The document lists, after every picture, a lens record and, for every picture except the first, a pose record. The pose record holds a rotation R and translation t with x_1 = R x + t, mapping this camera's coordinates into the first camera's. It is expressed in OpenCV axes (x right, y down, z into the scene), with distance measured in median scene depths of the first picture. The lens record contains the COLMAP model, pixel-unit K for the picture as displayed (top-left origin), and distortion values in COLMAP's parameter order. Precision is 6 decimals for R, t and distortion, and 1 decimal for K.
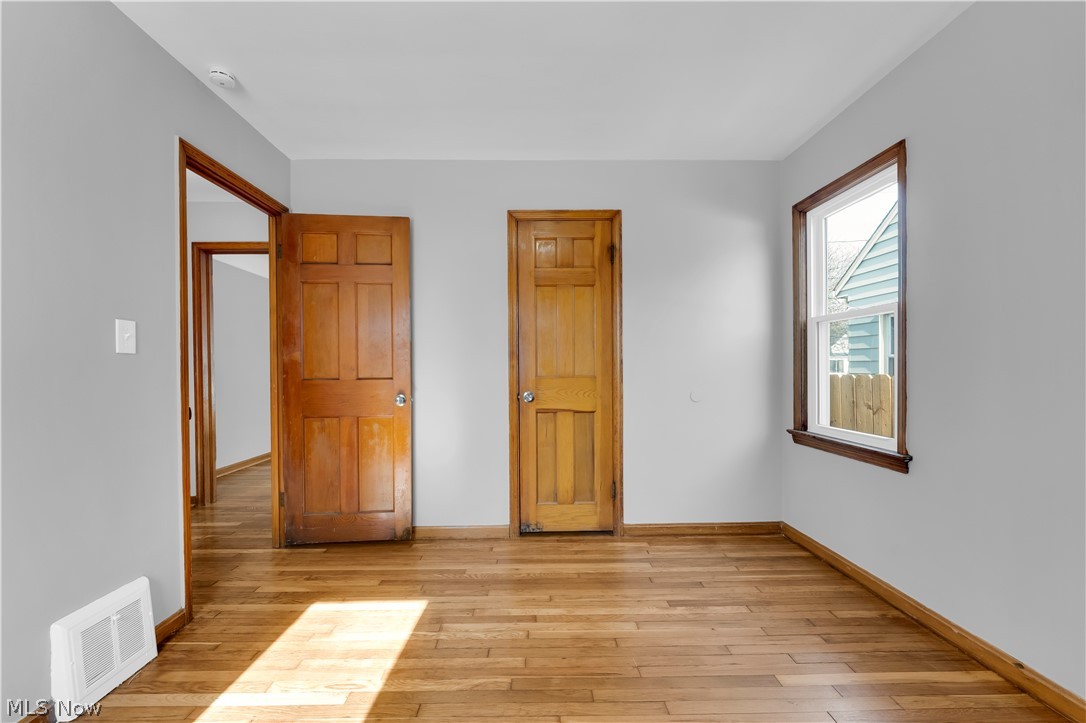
lens RADIAL K [[440.6, 0, 532.2], [0, 440.6, 369.6], [0, 0, 1]] dist [-0.003690, -0.000292]
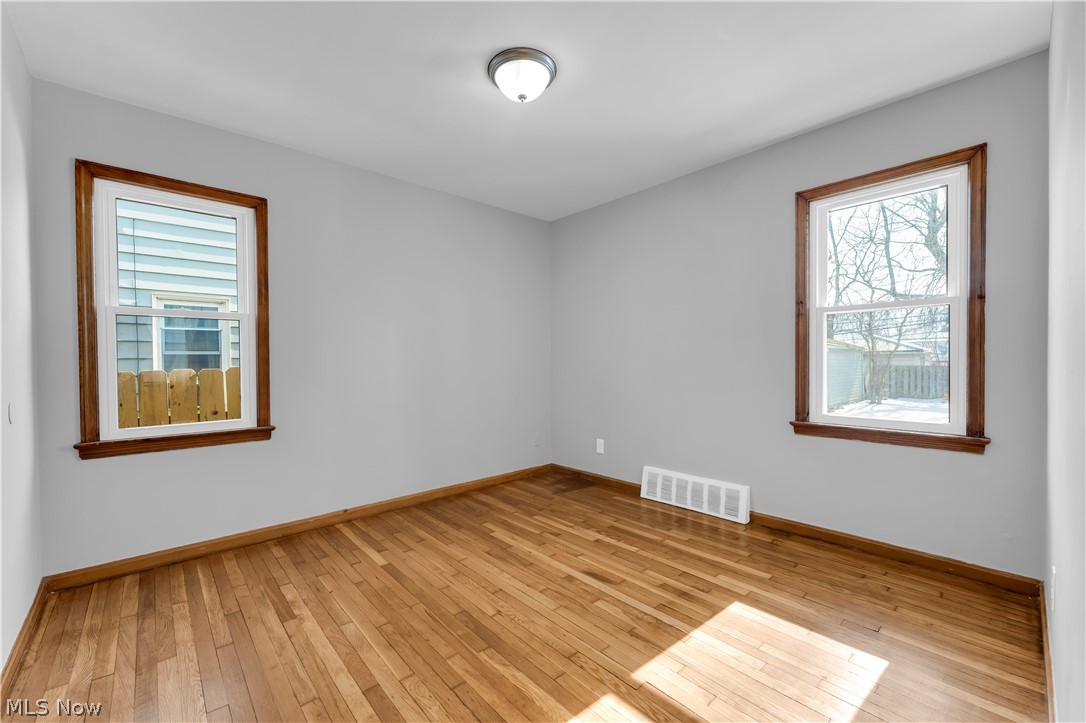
lens RADIAL K [[440.6, 0, 540.8], [0, 440.6, 368.6], [0, 0, 1]] dist [-0.003690, -0.000292]
pose [[-0.669687, 0.001456, 0.742642, -0.764423], [0.014030, 0.999844, 0.010692, 0.009080], [-0.742511, 0.017579, -0.669603, 1.296823]]
